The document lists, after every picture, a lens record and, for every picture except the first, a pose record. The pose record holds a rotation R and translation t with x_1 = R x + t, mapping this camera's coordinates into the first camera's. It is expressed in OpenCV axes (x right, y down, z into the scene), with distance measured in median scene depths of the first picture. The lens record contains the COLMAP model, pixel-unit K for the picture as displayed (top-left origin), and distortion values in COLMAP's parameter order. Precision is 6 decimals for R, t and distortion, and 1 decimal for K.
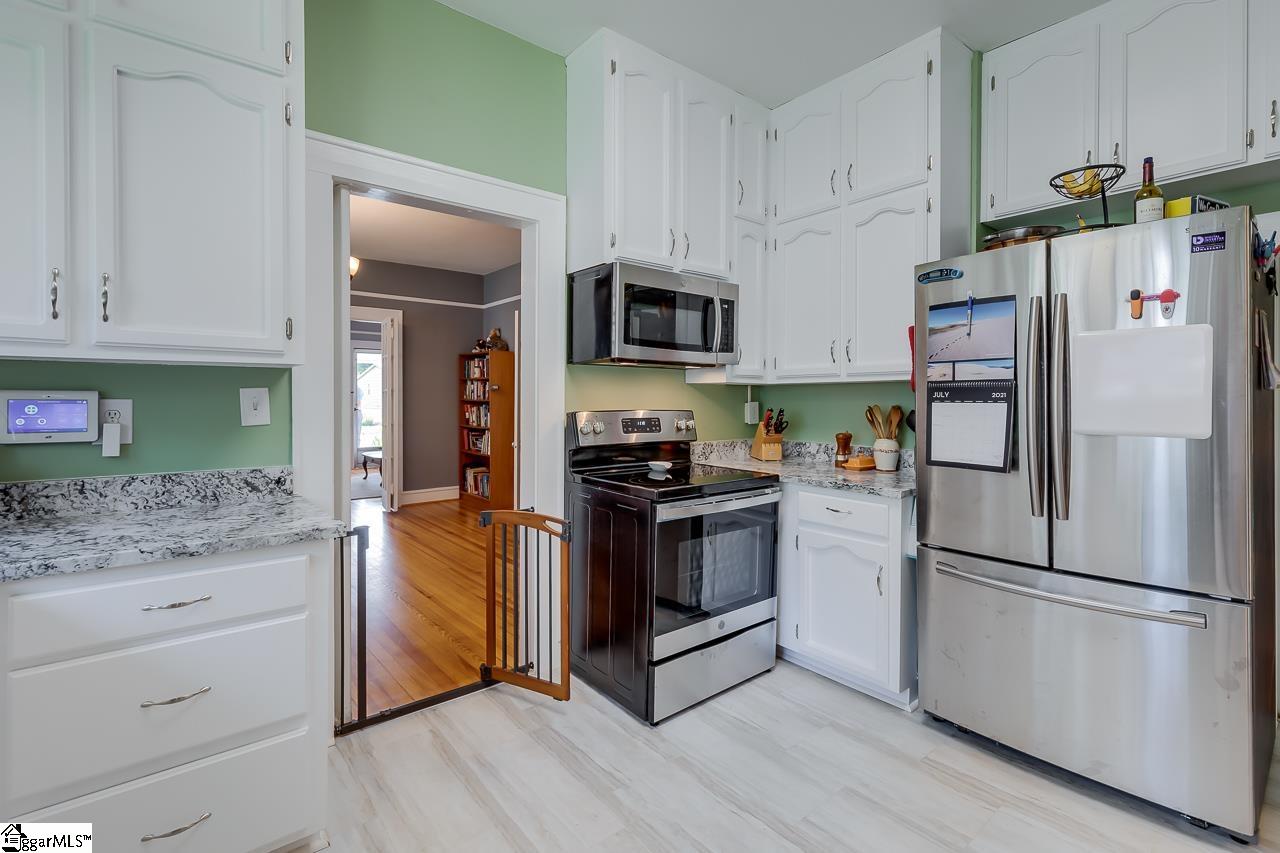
lens RADIAL K [[596.1, 0, 640.7], [0, 596.1, 403.6], [0, 0, 1]] dist [-0.001066, -0.000576]
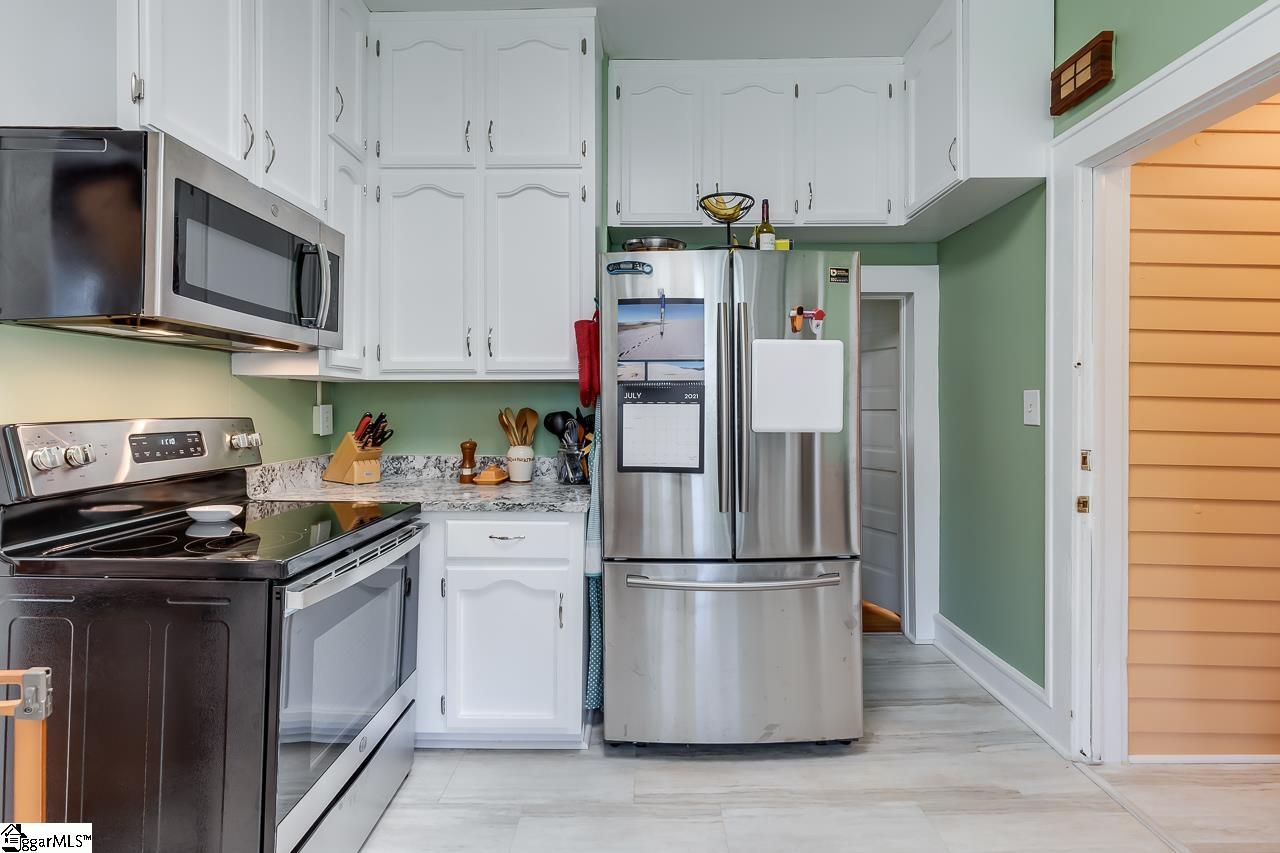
lens RADIAL K [[588.7, 0, 655.2], [0, 588.7, 403.2], [0, 0, 1]] dist [0.003676, 0.000085]
pose [[0.627924, 0.001695, 0.778273, -0.164811], [0.004756, 0.999971, -0.006015, 0.002303], [-0.778260, 0.007478, 0.627898, 0.336280]]
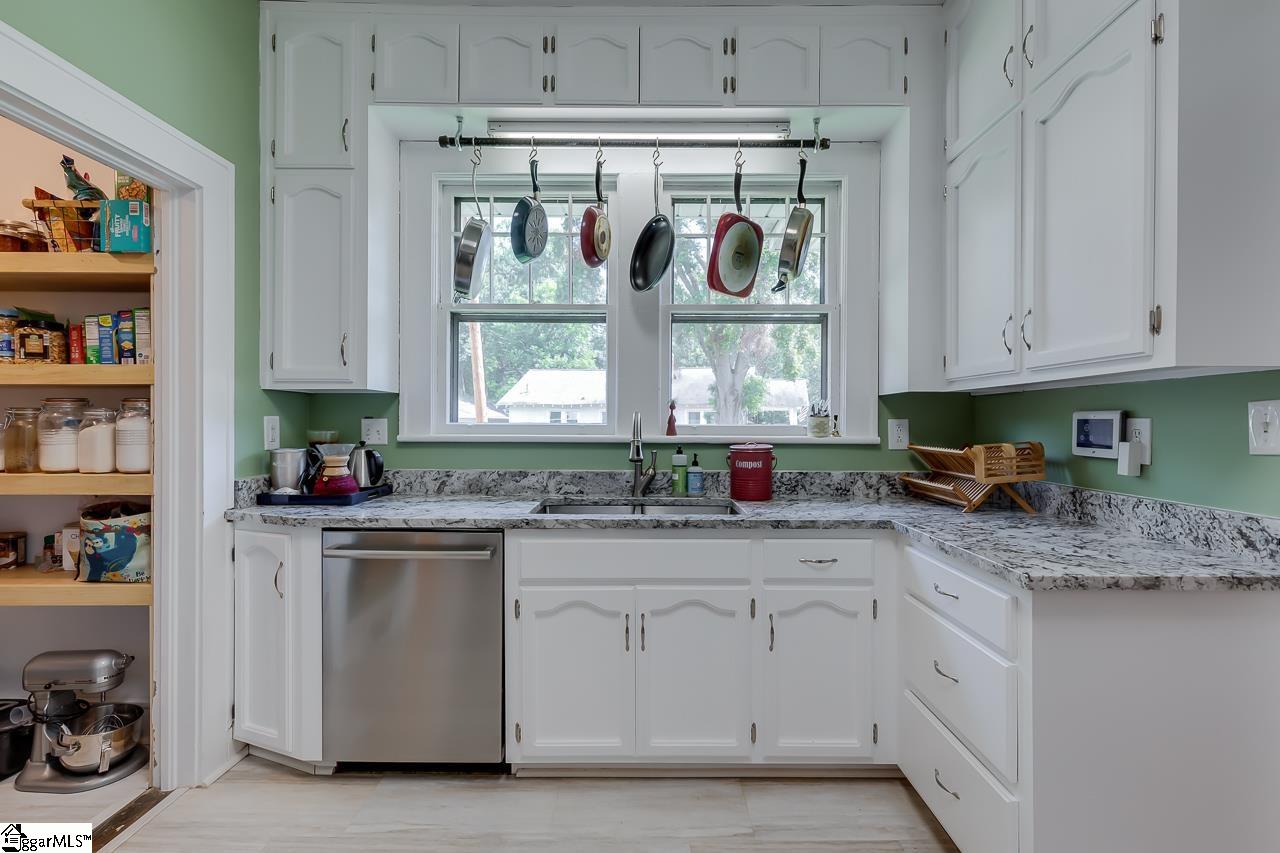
lens RADIAL K [[570.7, 0, 651.9], [0, 570.7, 422.6], [0, 0, 1]] dist [0.003185, -0.000030]
pose [[-0.634352, -0.003315, -0.773037, 0.251854], [-0.009544, 0.999948, 0.003543, 0.002927], [0.772986, 0.009625, -0.634350, 0.691263]]
